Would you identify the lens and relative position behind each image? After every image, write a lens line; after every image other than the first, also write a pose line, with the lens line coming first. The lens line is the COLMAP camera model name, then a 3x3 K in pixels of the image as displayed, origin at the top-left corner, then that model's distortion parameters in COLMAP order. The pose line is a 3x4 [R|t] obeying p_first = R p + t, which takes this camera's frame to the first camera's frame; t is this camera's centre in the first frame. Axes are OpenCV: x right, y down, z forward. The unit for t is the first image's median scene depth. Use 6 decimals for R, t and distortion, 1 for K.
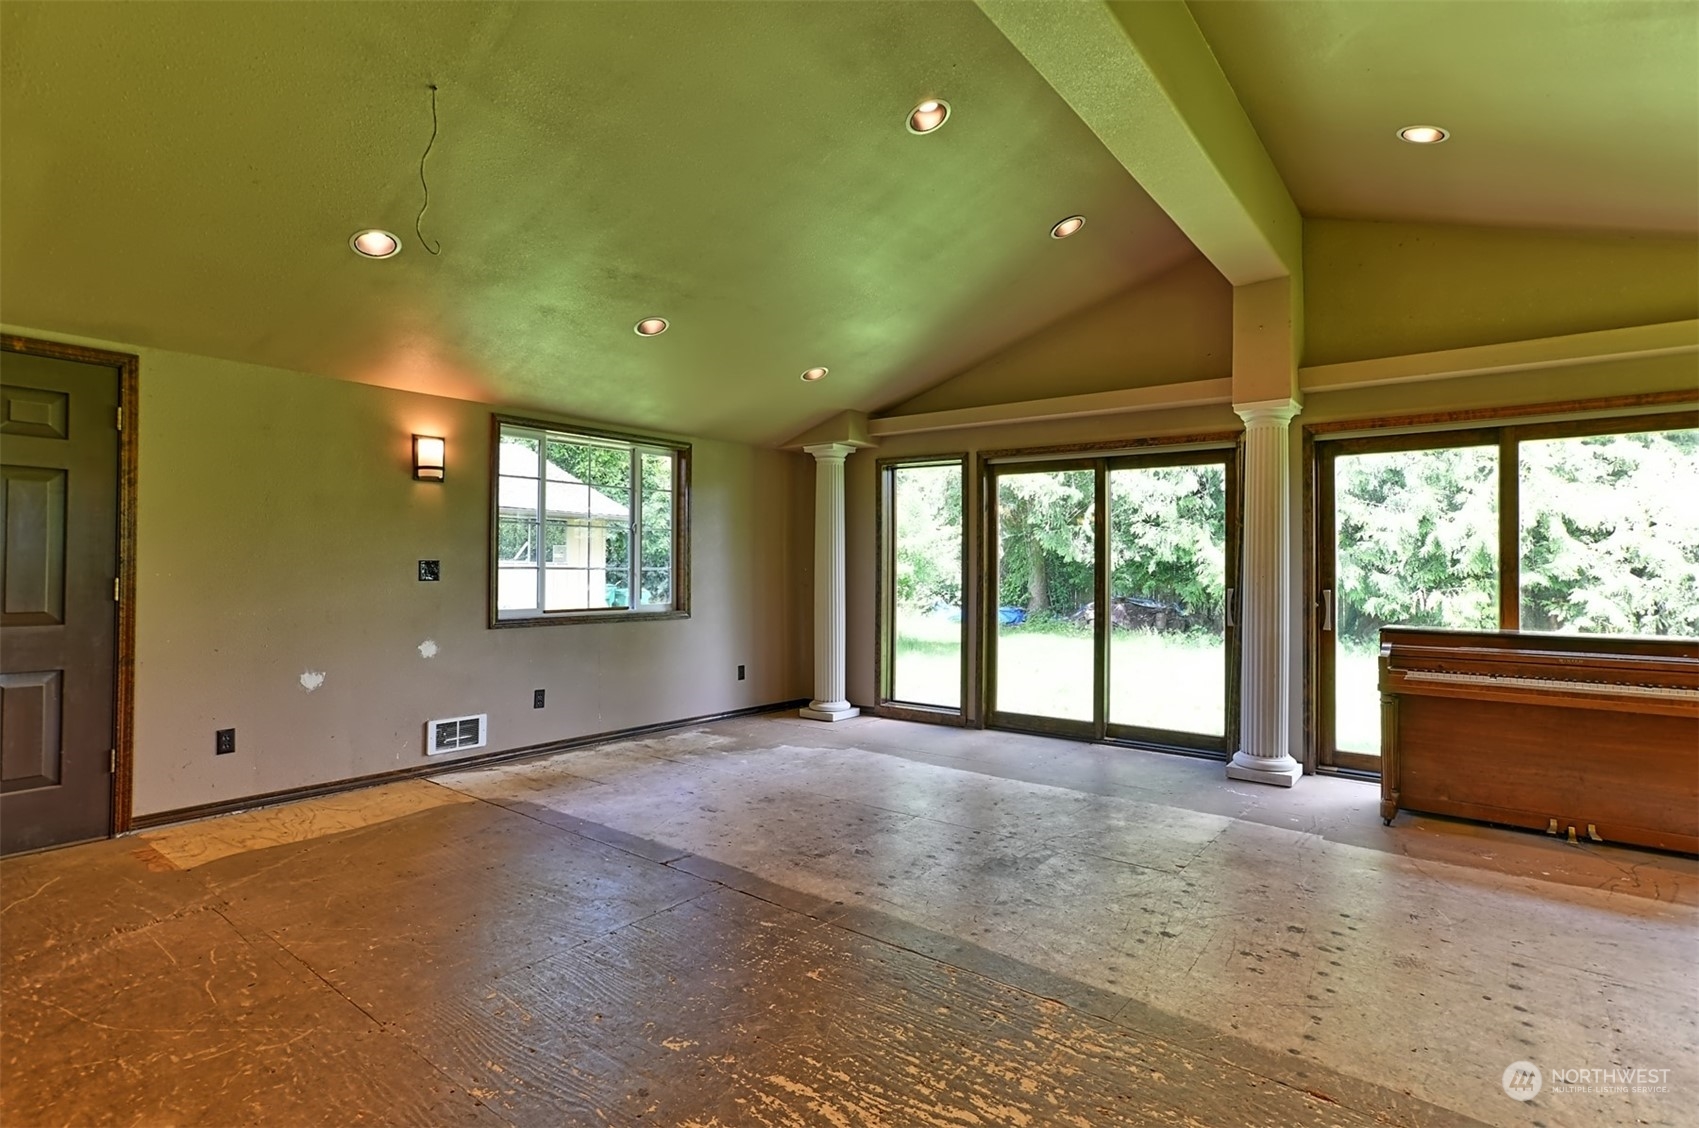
lens RADIAL K [[825.8, 0, 838.4], [0, 825.8, 573.8], [0, 0, 1]] dist [-0.020559, 0.018022]
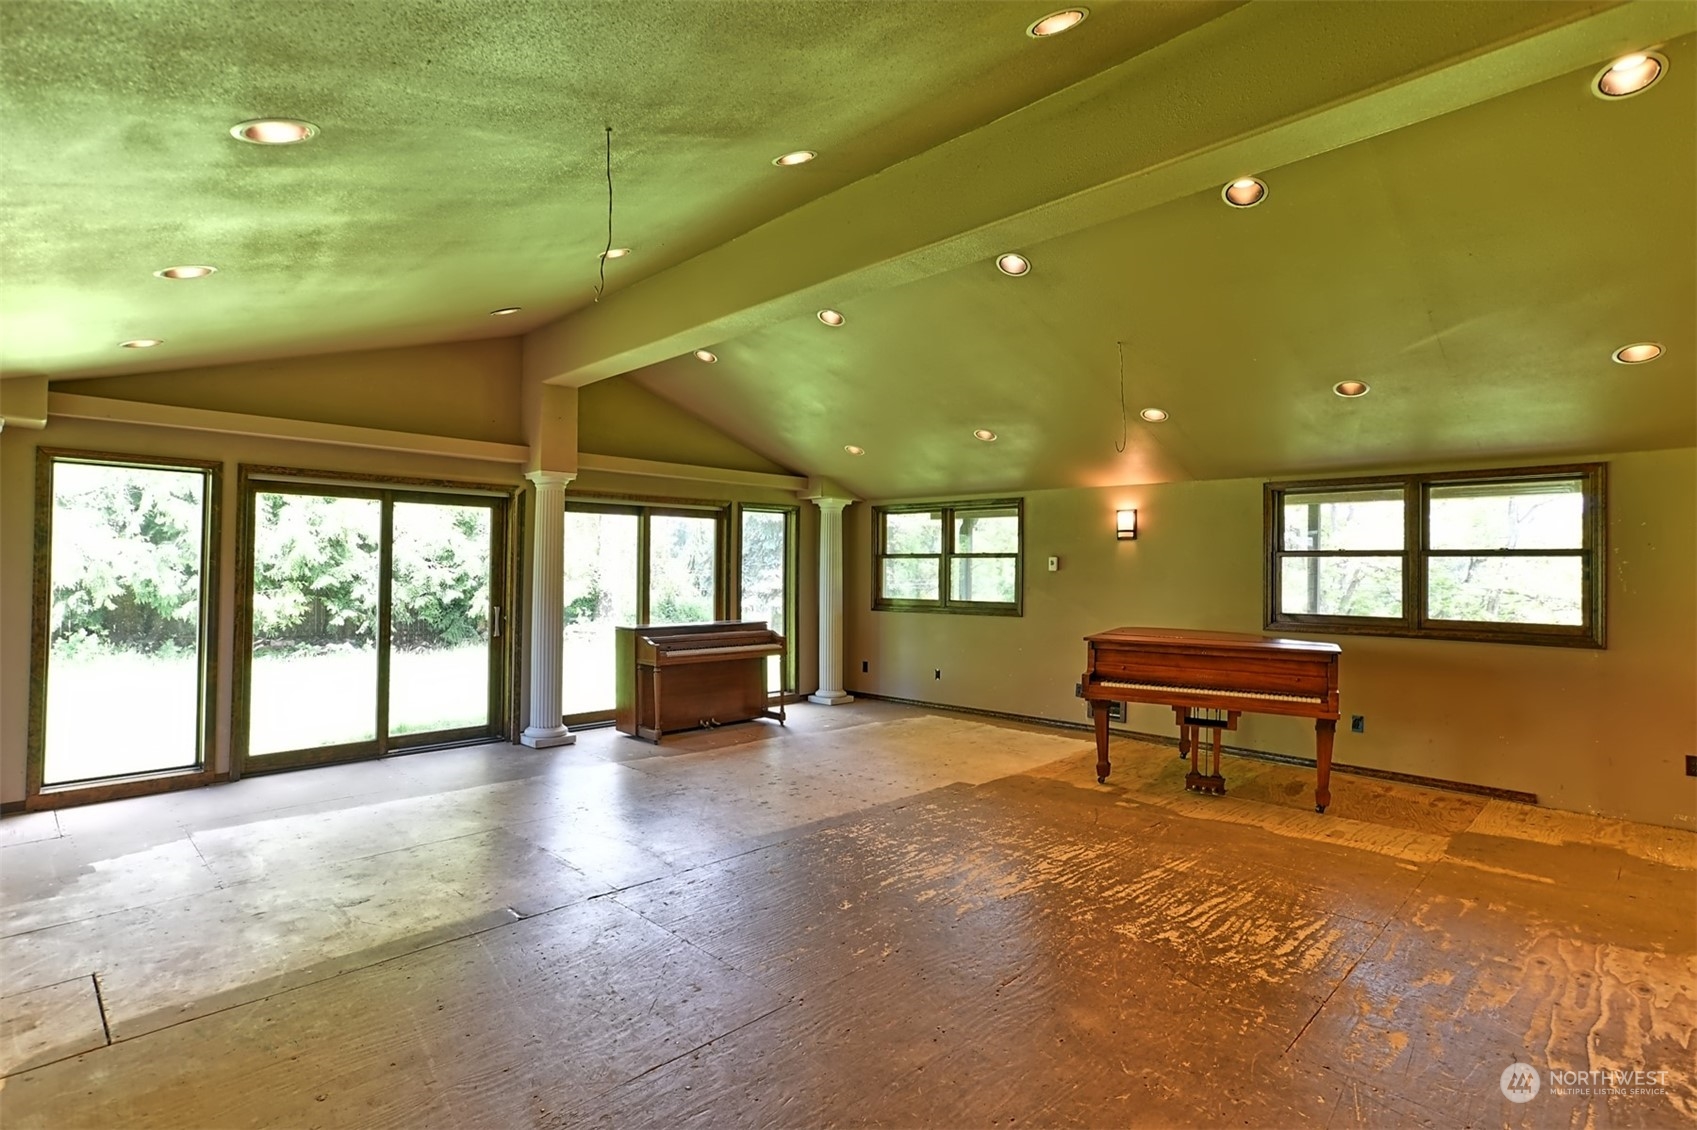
lens RADIAL K [[824.8, 0, 837.9], [0, 824.8, 564.1], [0, 0, 1]] dist [-0.020559, 0.018022]
pose [[0.117897, 0.001215, 0.993025, -0.942150], [-0.002813, 0.999996, -0.000889, -0.063515], [-0.993022, -0.002689, 0.117900, 0.411881]]
